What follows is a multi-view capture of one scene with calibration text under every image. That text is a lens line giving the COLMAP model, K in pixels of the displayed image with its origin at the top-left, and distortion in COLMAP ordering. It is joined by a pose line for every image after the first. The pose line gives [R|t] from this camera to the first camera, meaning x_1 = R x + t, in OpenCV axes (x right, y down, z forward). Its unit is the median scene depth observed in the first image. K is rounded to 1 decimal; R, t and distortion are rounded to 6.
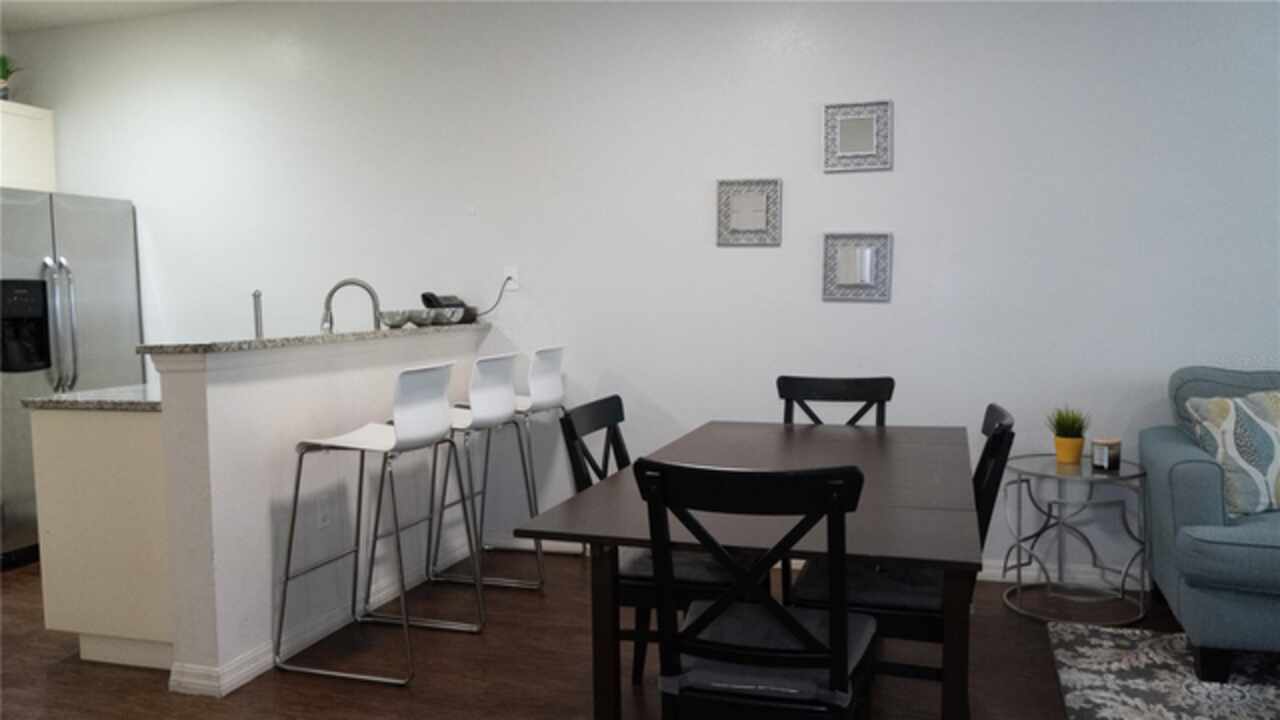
lens RADIAL K [[956.5, 0, 649.5], [0, 956.5, 357.2], [0, 0, 1]] dist [-0.013122, -0.004139]
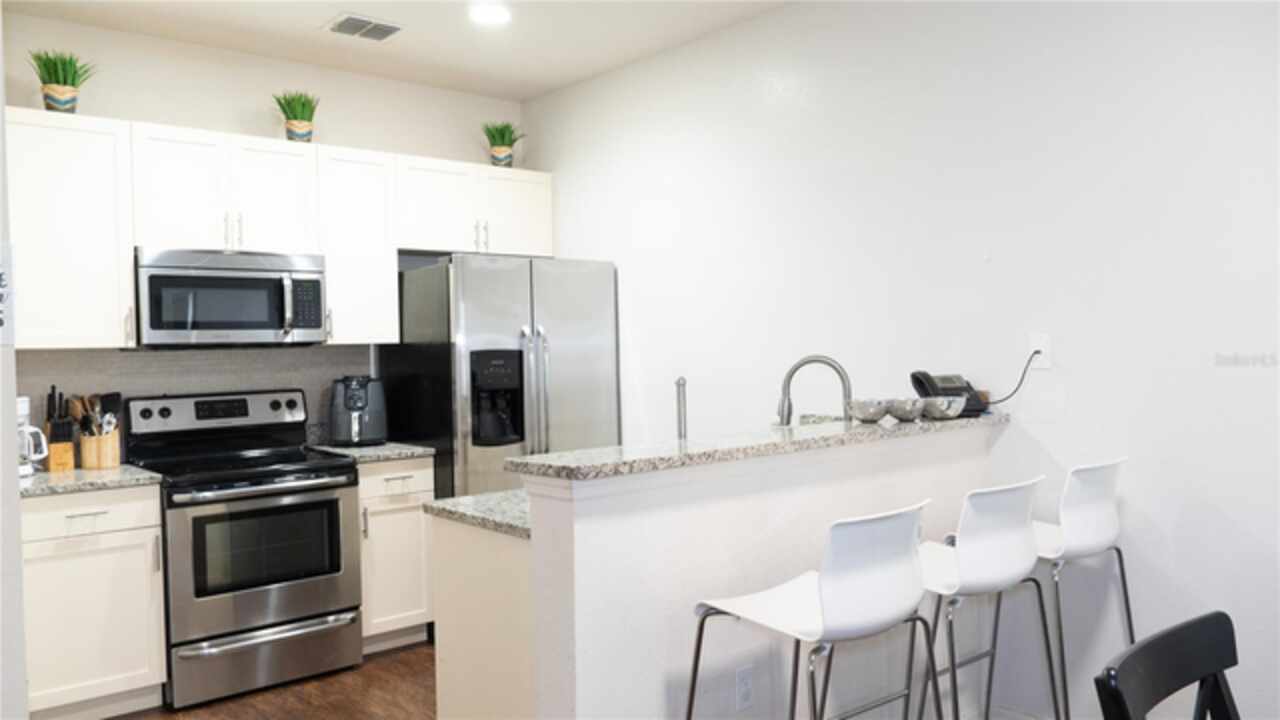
lens RADIAL K [[956.5, 0, 641.6], [0, 956.5, 355.9], [0, 0, 1]] dist [-0.013122, -0.004139]
pose [[0.843425, 0.010048, -0.537153, -0.016998], [-0.032377, 0.998958, -0.032152, -0.052128], [0.536271, 0.044509, 0.842872, 0.275767]]
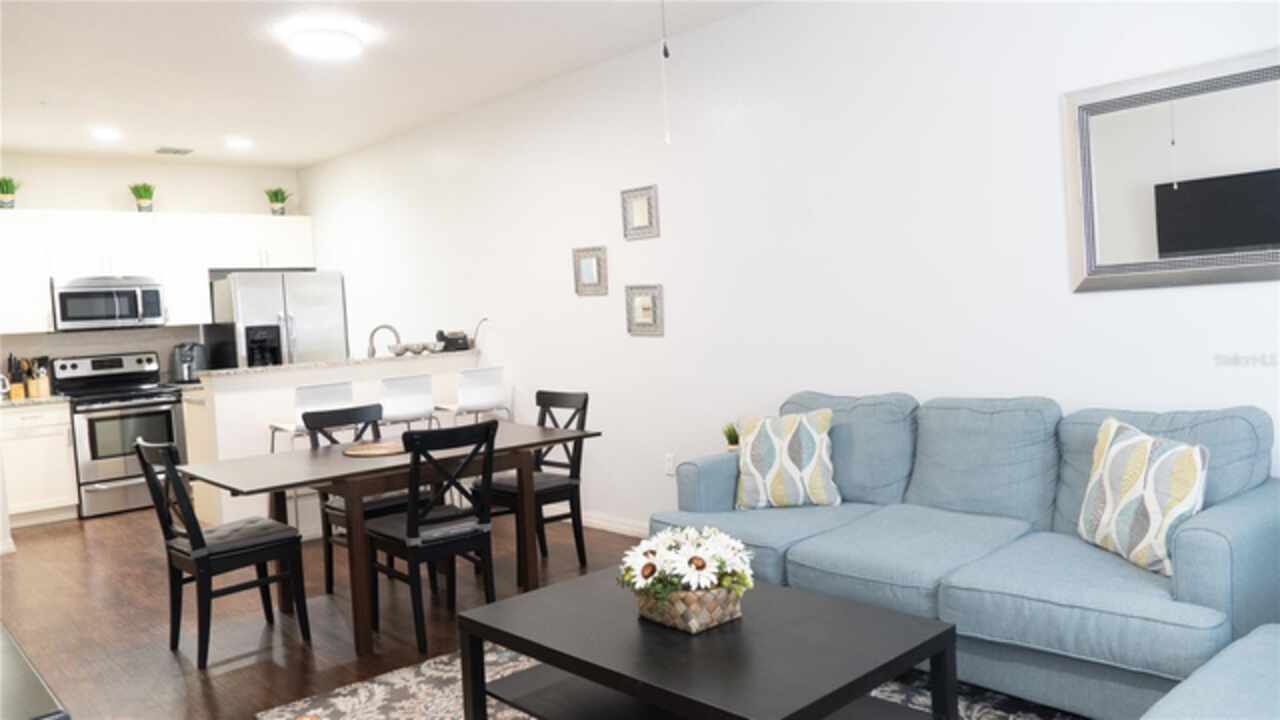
lens RADIAL K [[956.5, 0, 646.9], [0, 956.5, 359.7], [0, 0, 1]] dist [-0.013122, -0.004139]
pose [[0.858316, 0.002818, -0.513114, 0.881168], [0.002031, 0.999958, 0.008890, -0.035984], [0.513118, -0.008672, 0.858274, -0.138693]]
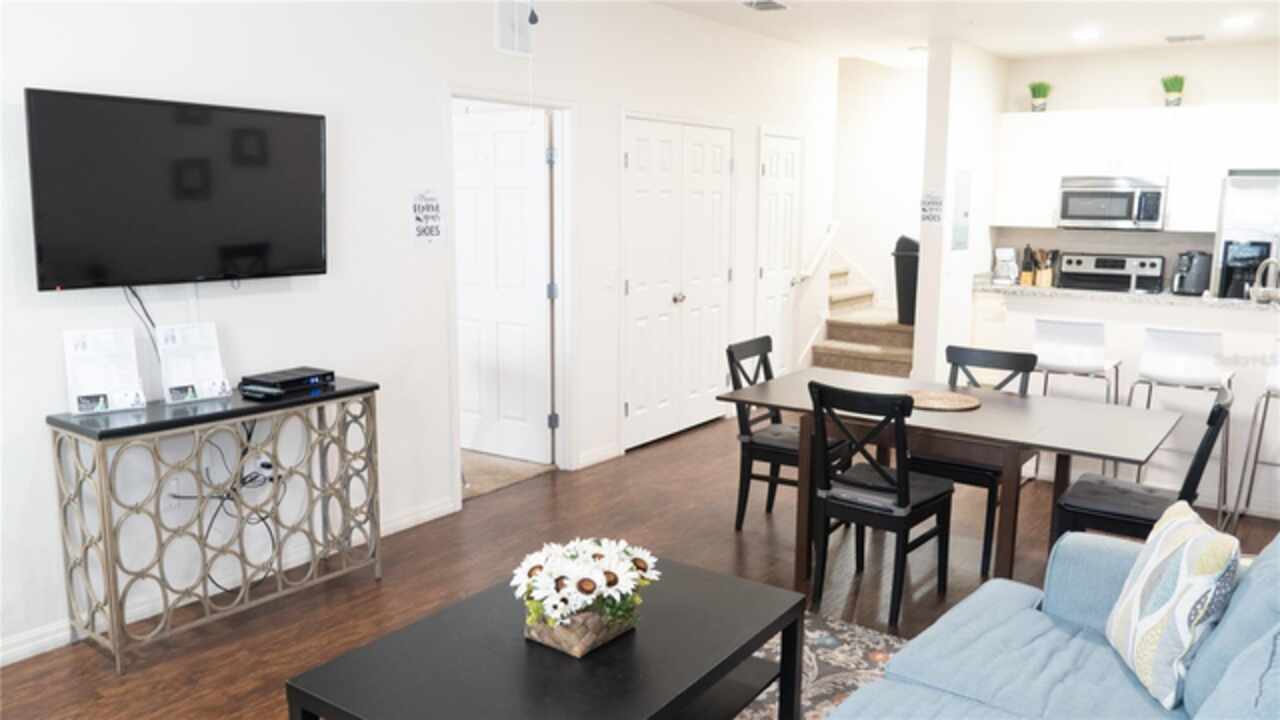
lens RADIAL K [[956.5, 0, 635.3], [0, 956.5, 363.1], [0, 0, 1]] dist [-0.013122, -0.004139]
pose [[-0.359104, 0.173787, -0.916974, 1.105311], [-0.061851, 0.975919, 0.209181, -0.154161], [0.931246, 0.131834, -0.339708, 0.690088]]
